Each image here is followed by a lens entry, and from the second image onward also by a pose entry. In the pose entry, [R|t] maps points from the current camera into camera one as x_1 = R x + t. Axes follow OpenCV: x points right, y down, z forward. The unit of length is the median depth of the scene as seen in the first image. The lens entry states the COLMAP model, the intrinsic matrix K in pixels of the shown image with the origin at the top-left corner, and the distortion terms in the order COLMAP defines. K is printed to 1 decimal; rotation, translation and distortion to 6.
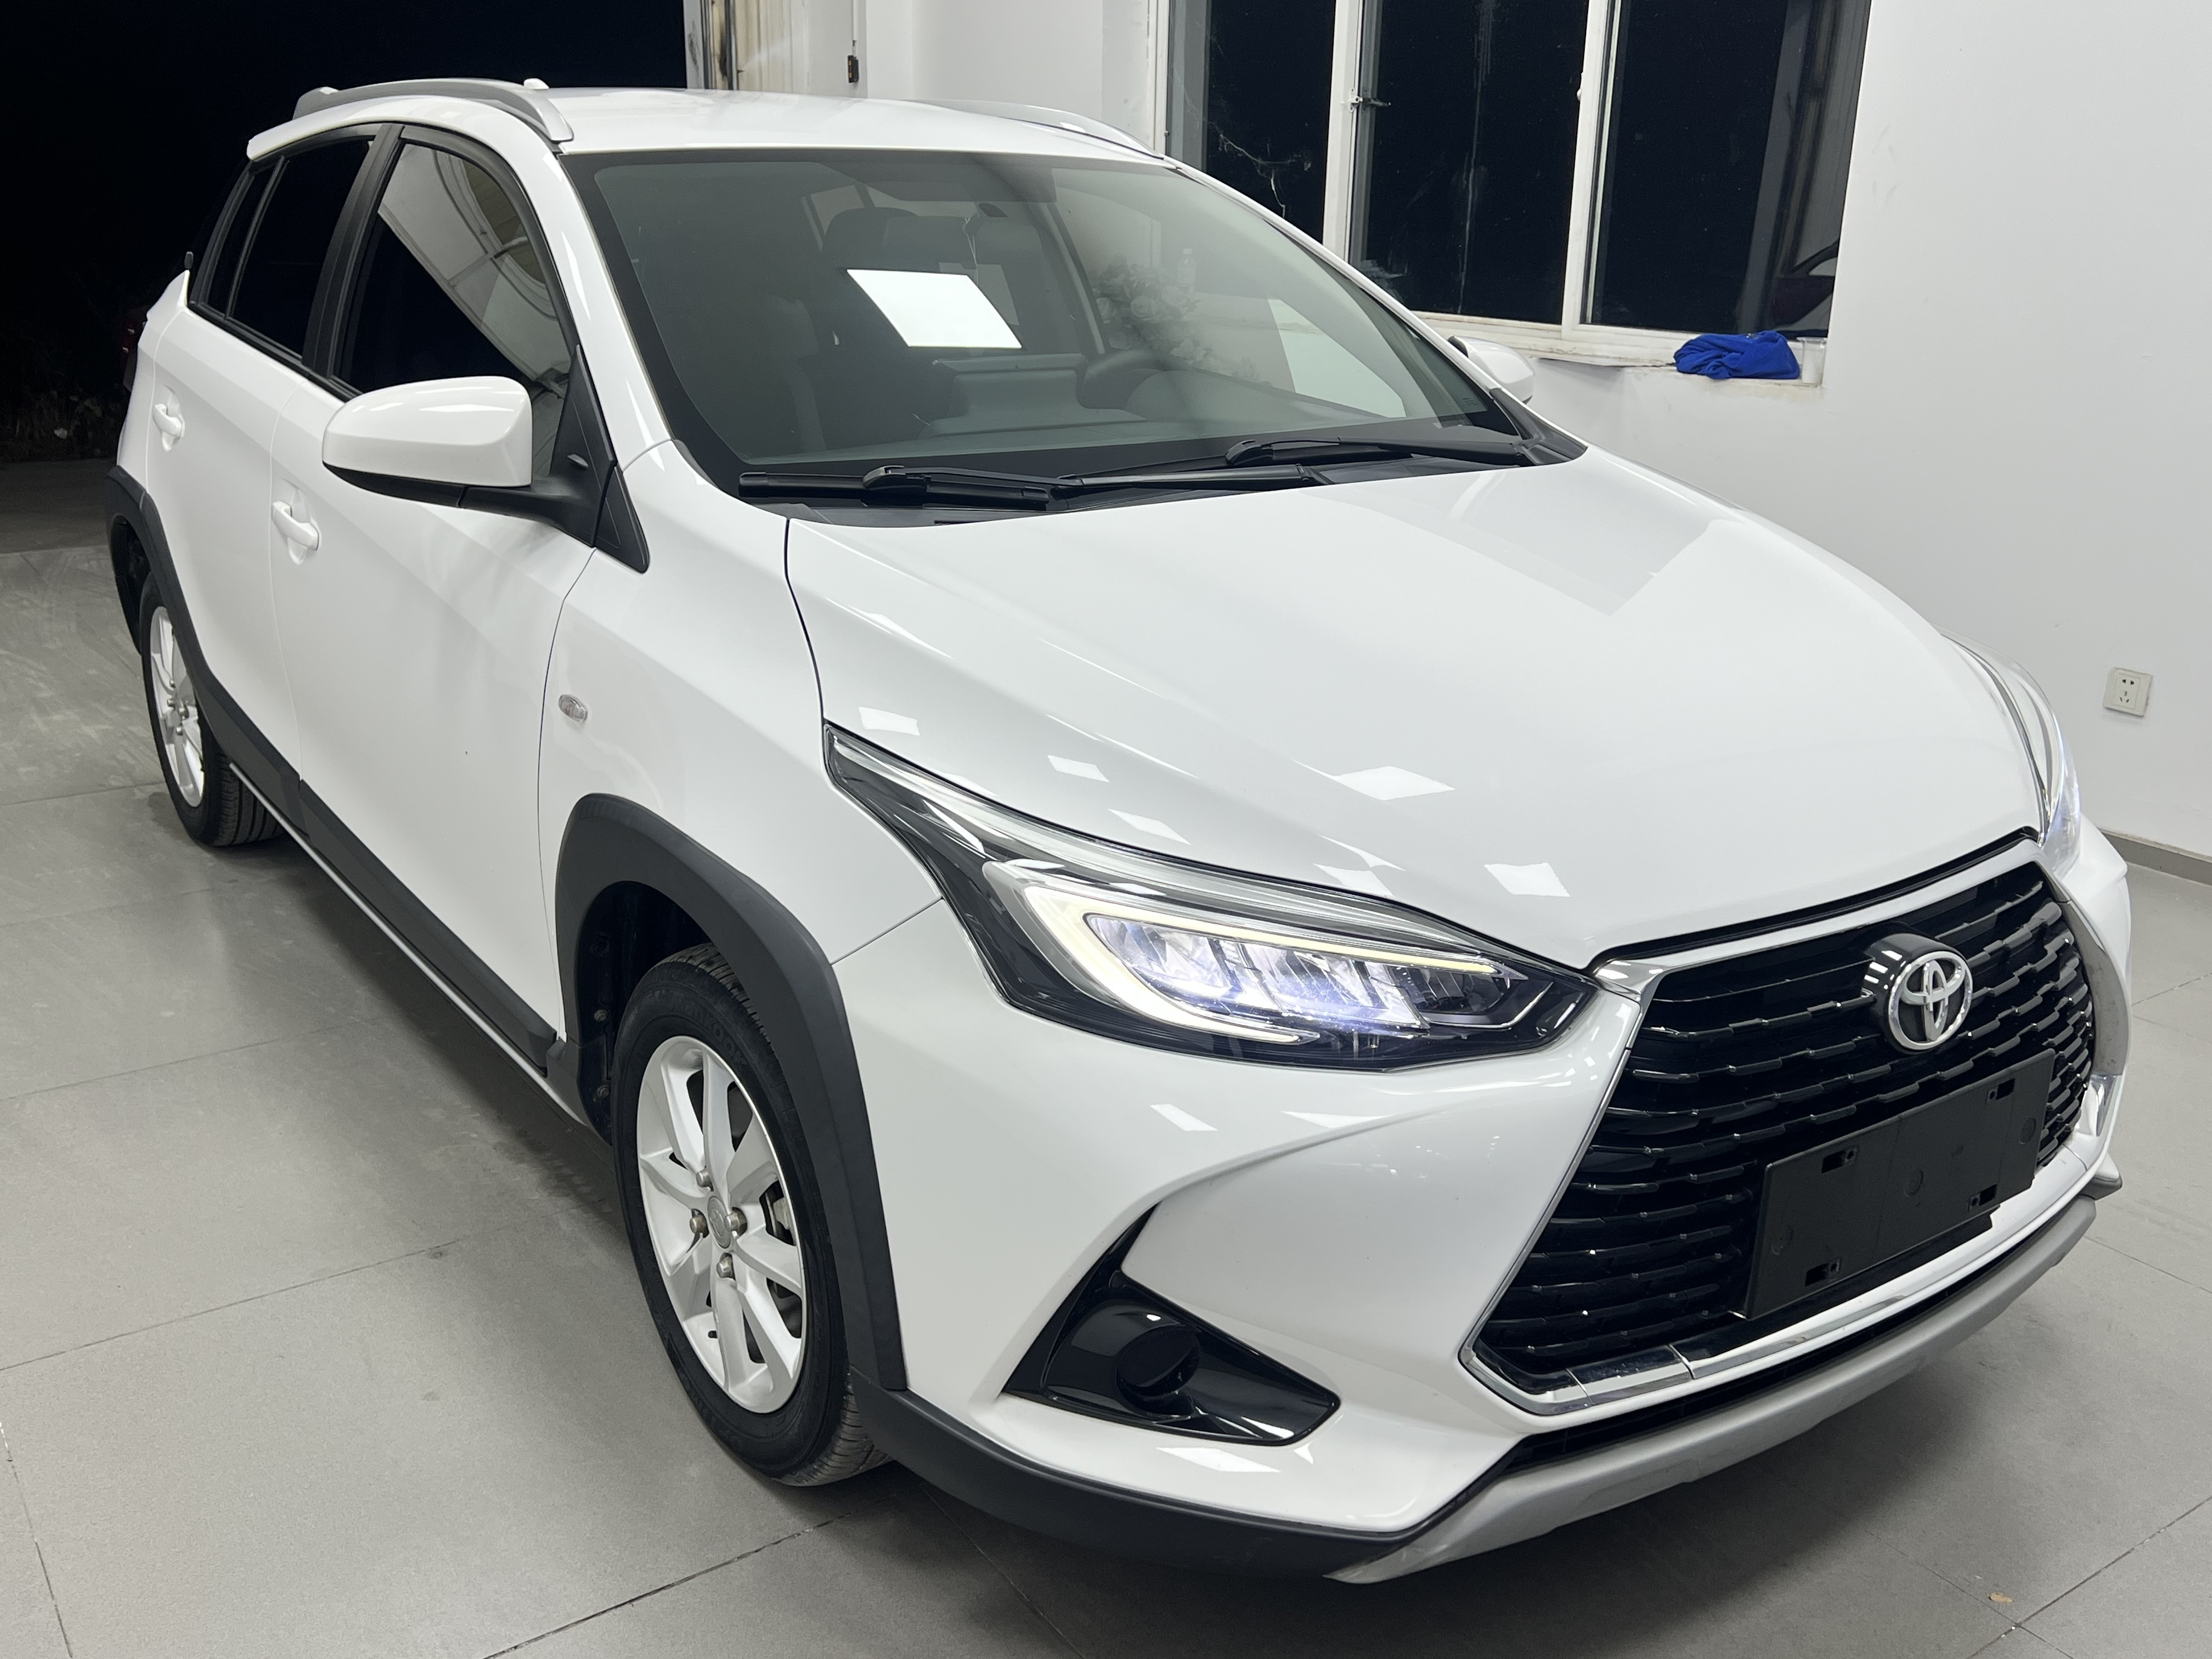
lens RADIAL K [[1980.7, 0, 1117.3], [0, 1980.7, 823.3], [0, 0, 1]] dist [0.046438, -0.031304]
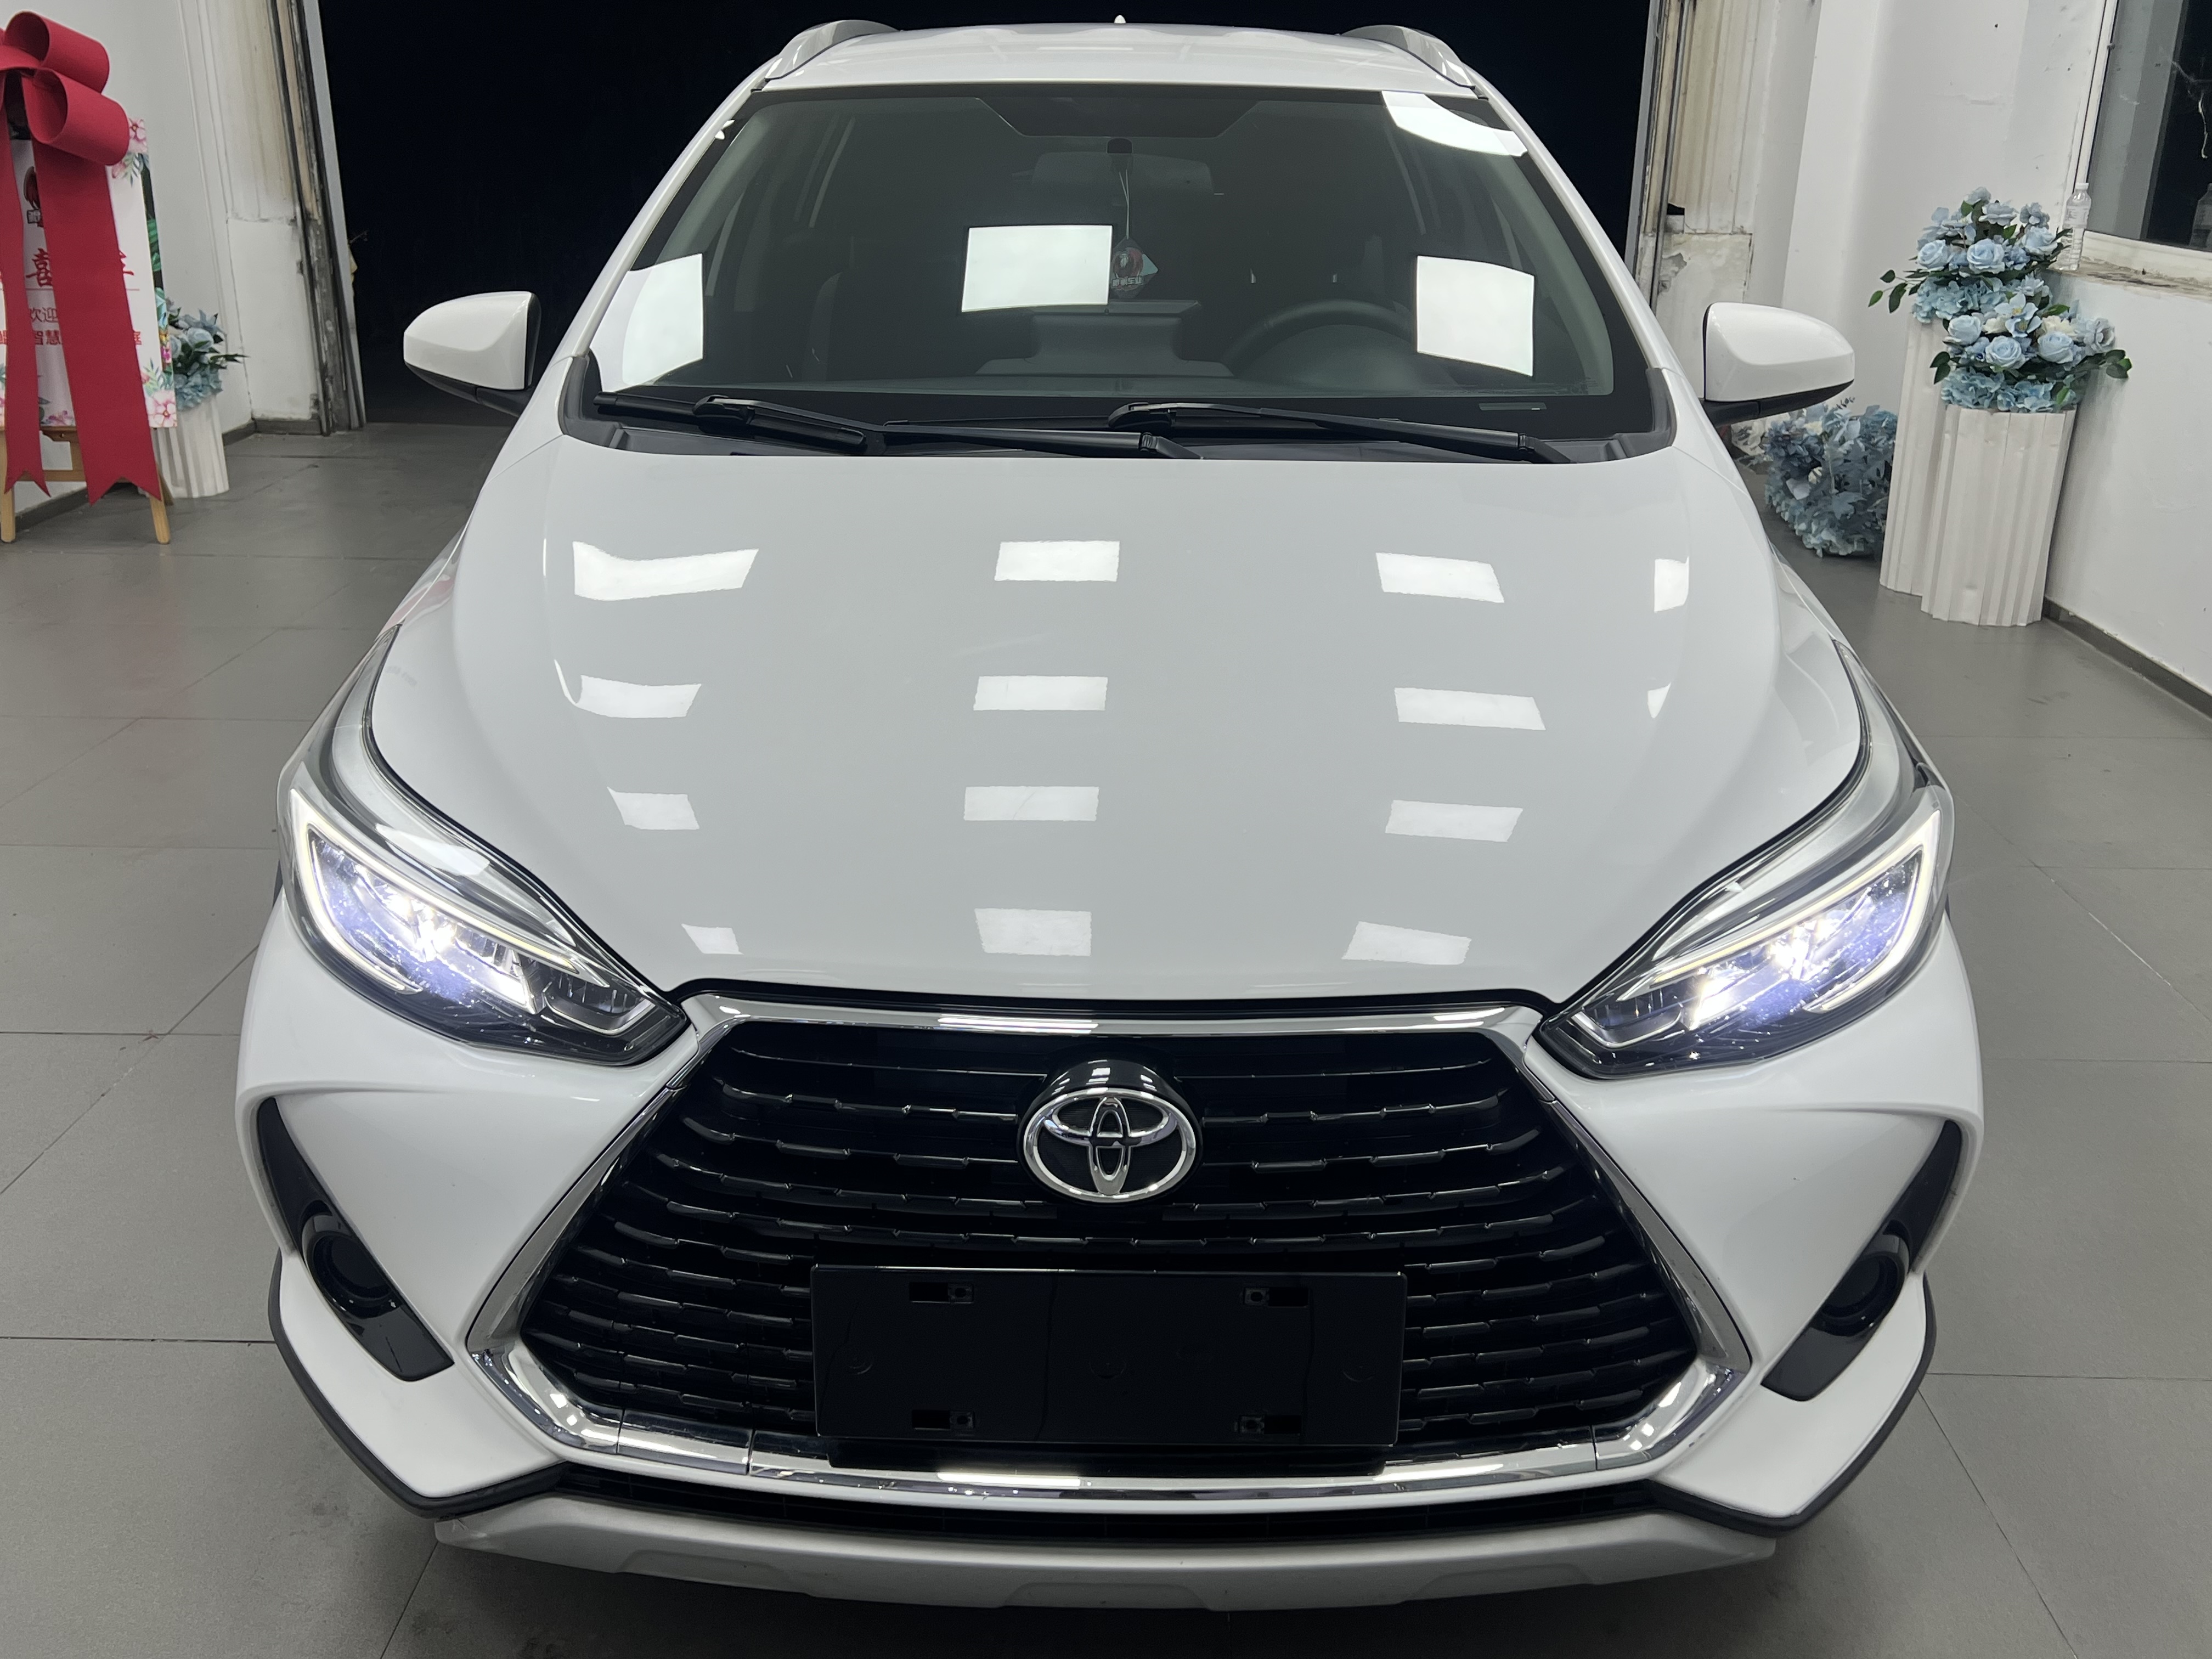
lens RADIAL K [[1980.7, 0, 1108.3], [0, 1980.7, 837.1], [0, 0, 1]] dist [0.046438, -0.031304]
pose [[0.814816, 0.199514, -0.544306, 0.652170], [-0.177845, 0.979667, 0.092865, -0.087387], [0.551766, 0.021134, 0.833731, 0.256534]]
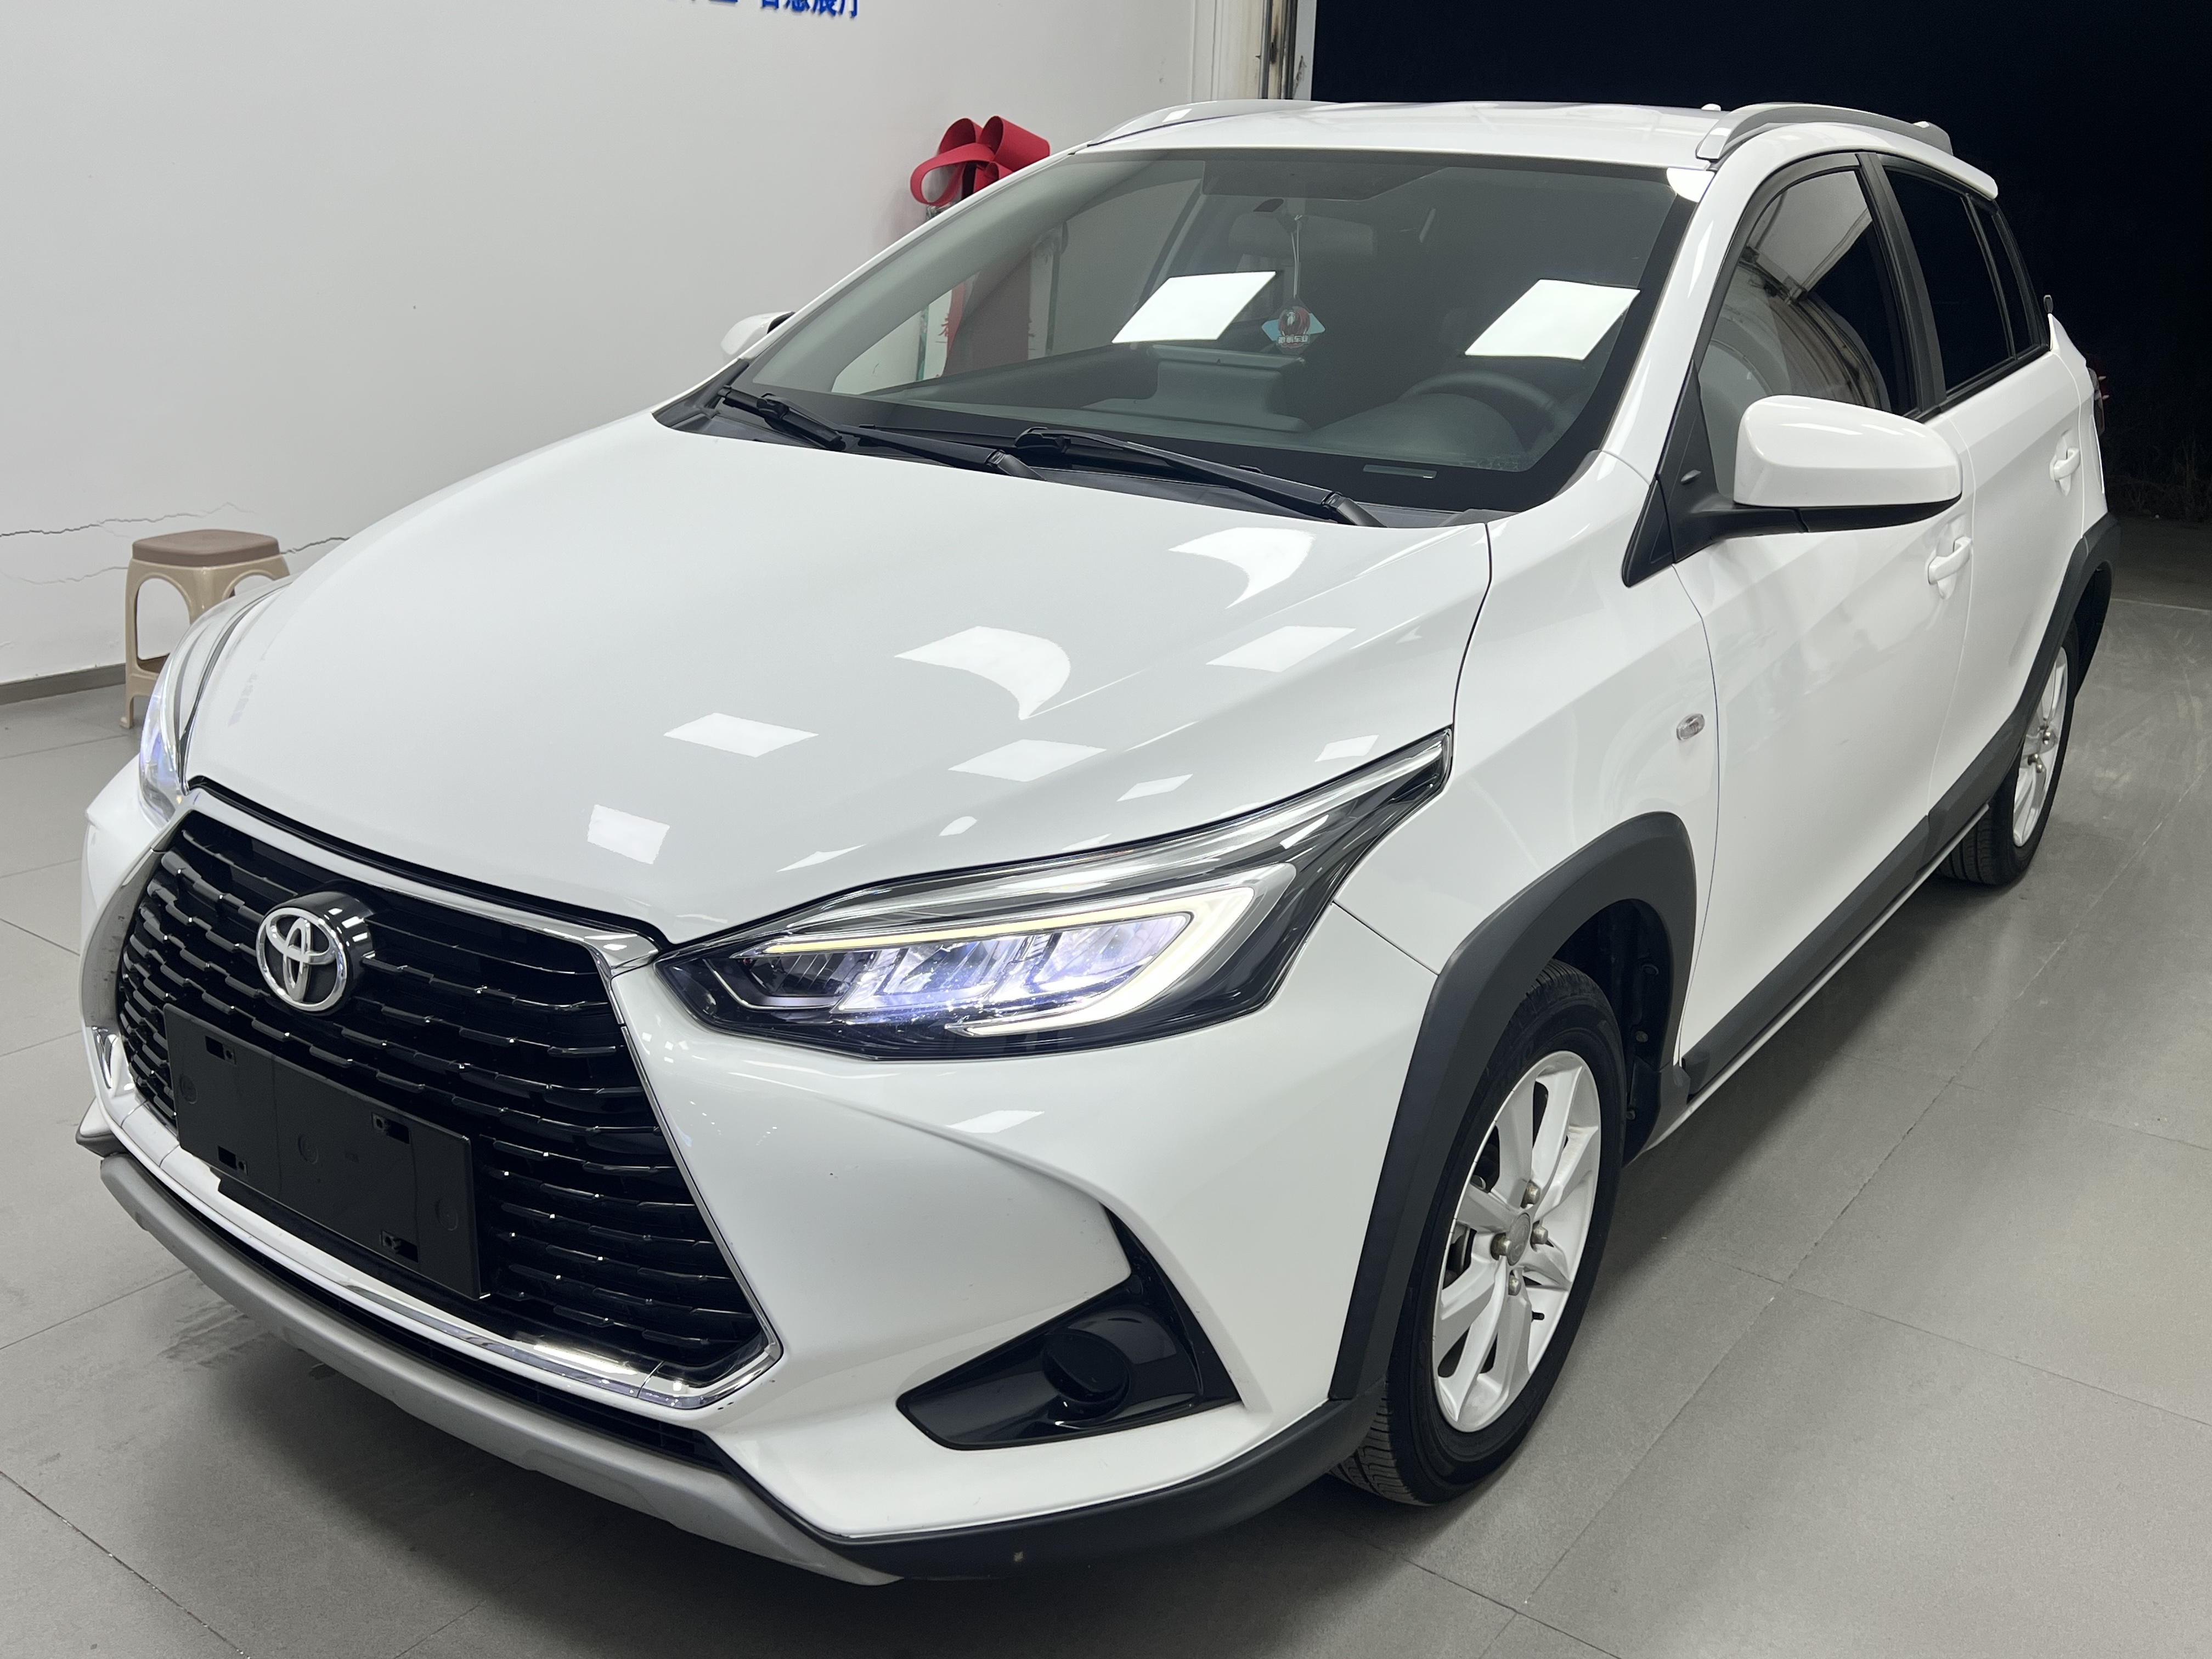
lens RADIAL K [[1980.7, 0, 1101.3], [0, 1980.7, 823.3], [0, 0, 1]] dist [0.046438, -0.031304]
pose [[0.345433, 0.288741, -0.892919, 1.101004], [-0.320470, 0.930586, 0.176945, -0.213516], [0.882029, 0.225032, 0.413988, 0.734137]]
